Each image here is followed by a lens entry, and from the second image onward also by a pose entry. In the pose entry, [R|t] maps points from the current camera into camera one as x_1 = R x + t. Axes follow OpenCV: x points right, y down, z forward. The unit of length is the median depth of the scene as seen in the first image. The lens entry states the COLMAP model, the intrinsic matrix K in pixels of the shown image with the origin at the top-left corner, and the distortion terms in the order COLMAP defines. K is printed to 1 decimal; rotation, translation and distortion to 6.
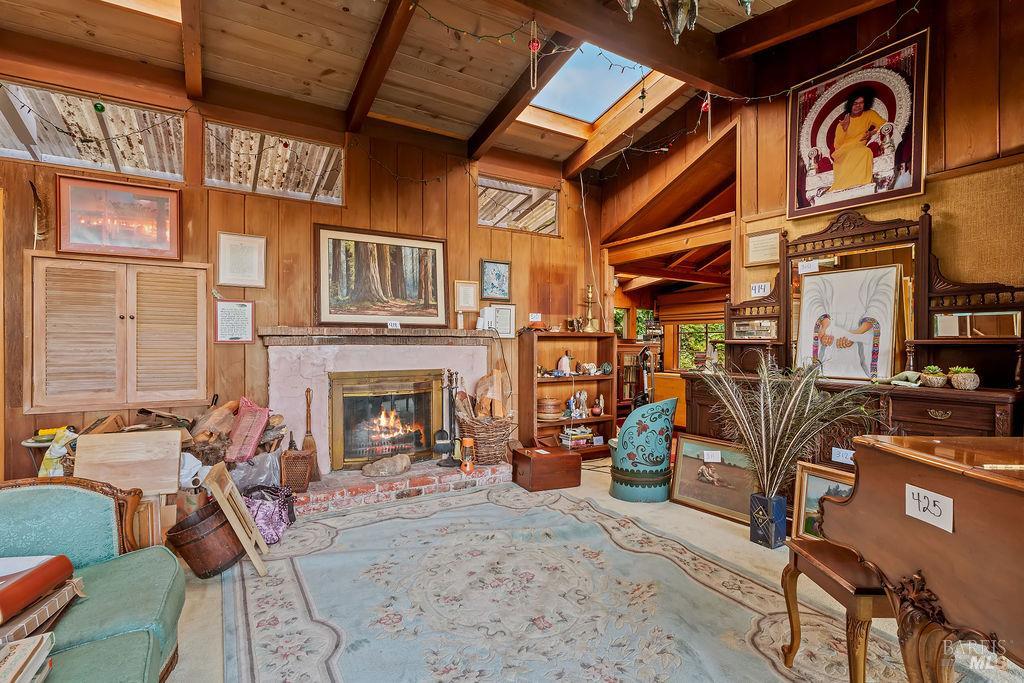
lens RADIAL K [[489.5, 0, 509.0], [0, 489.5, 345.9], [0, 0, 1]] dist [0.005053, 0.000633]
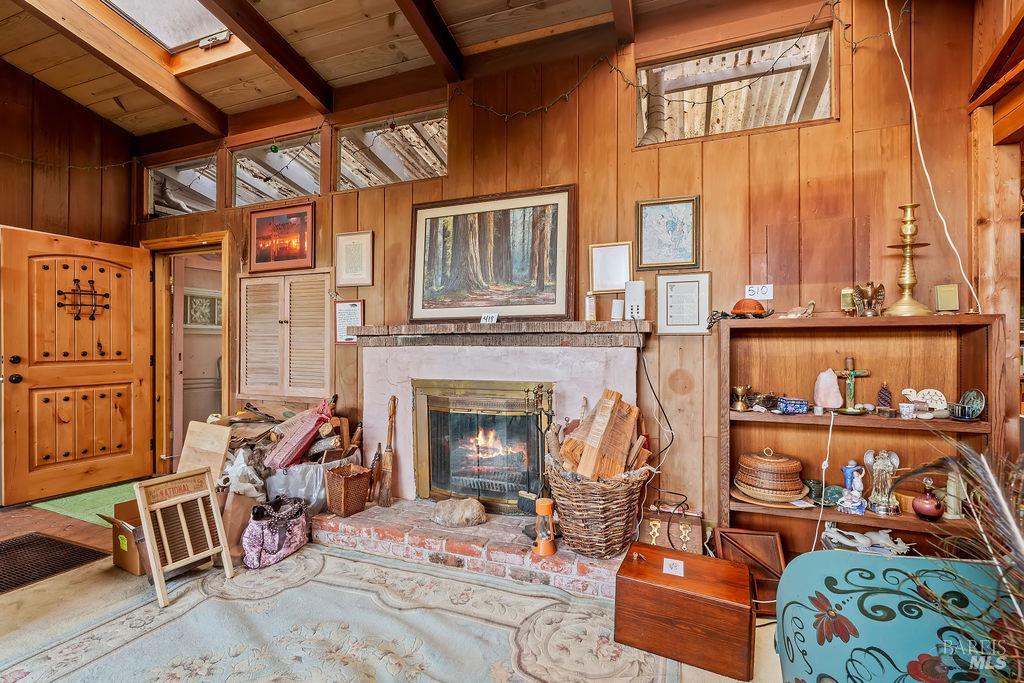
lens RADIAL K [[465.4, 0, 513.0], [0, 465.4, 343.4], [0, 0, 1]] dist [-0.005777, -0.000007]
pose [[0.617449, -0.003207, -0.786604, 0.336047], [-0.001363, 0.999986, -0.005147, -0.002106], [0.786609, 0.004250, 0.617436, 0.599716]]
